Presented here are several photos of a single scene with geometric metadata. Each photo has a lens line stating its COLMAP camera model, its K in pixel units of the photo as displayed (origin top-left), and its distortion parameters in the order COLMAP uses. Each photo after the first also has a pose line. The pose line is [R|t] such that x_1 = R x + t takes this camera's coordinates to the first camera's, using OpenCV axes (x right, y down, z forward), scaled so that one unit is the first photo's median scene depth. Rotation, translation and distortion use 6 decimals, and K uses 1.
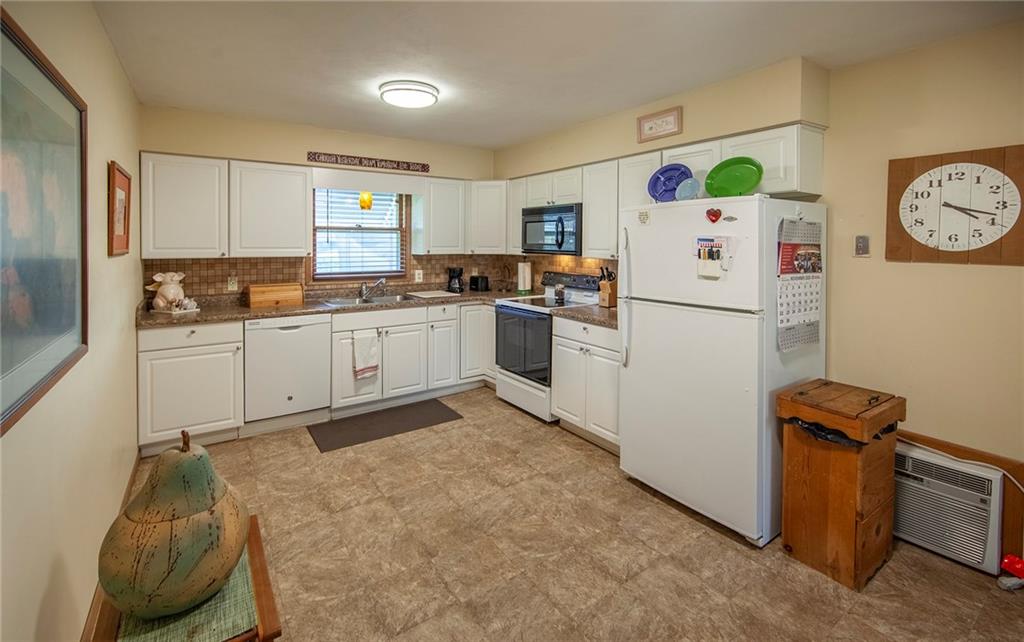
lens RADIAL K [[460.9, 0, 513.0], [0, 460.9, 241.7], [0, 0, 1]] dist [-0.020401, -0.000282]
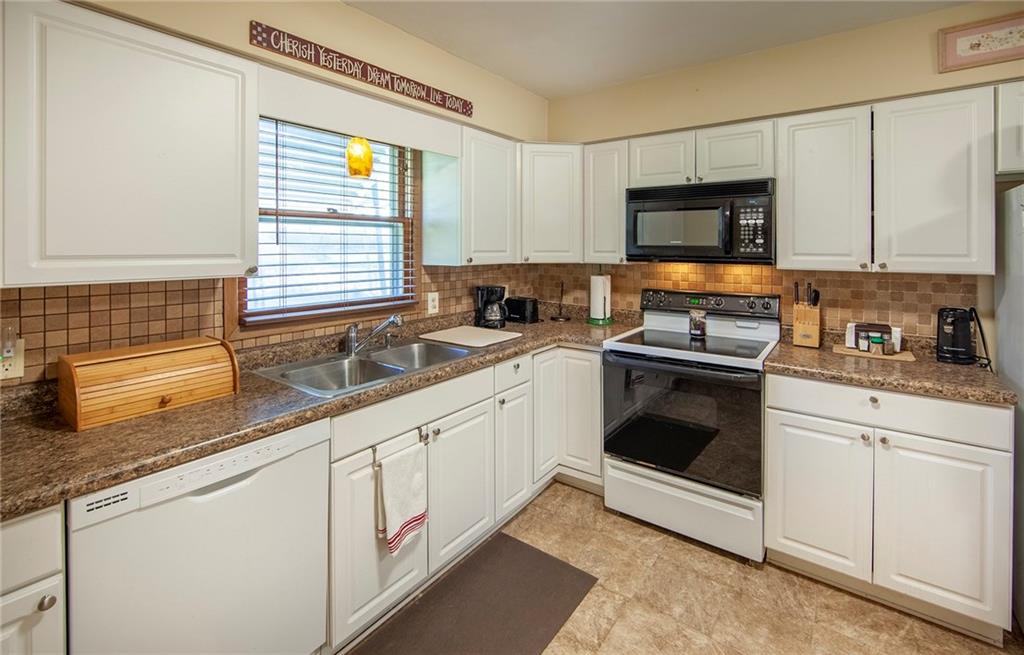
lens RADIAL K [[453.1, 0, 527.3], [0, 453.1, 244.6], [0, 0, 1]] dist [-0.002467, 0.000322]
pose [[0.941368, 0.000172, 0.337383, -0.322516], [0.000723, 0.999997, -0.002527, 0.004204], [-0.337382, 0.002623, 0.941364, 0.493205]]
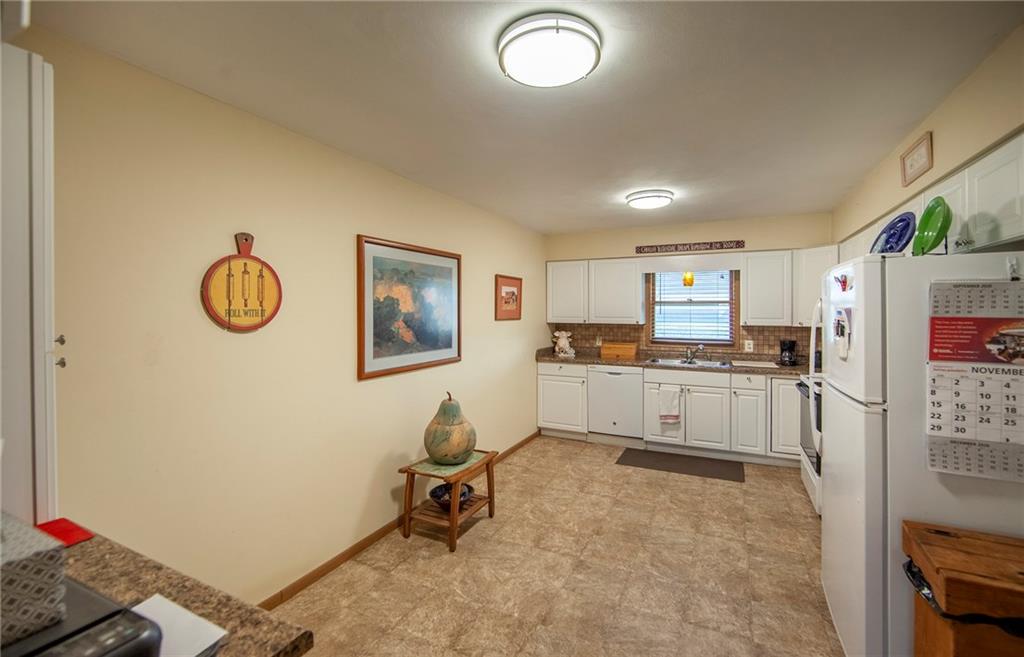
lens RADIAL K [[440.2, 0, 513.4], [0, 440.2, 303.9], [0, 0, 1]] dist [-0.001105, -0.000057]
pose [[0.485068, -0.015723, -0.874335, 0.469093], [-0.001454, 0.999822, -0.018787, -0.002011], [0.874475, 0.010385, 0.484959, 0.050206]]
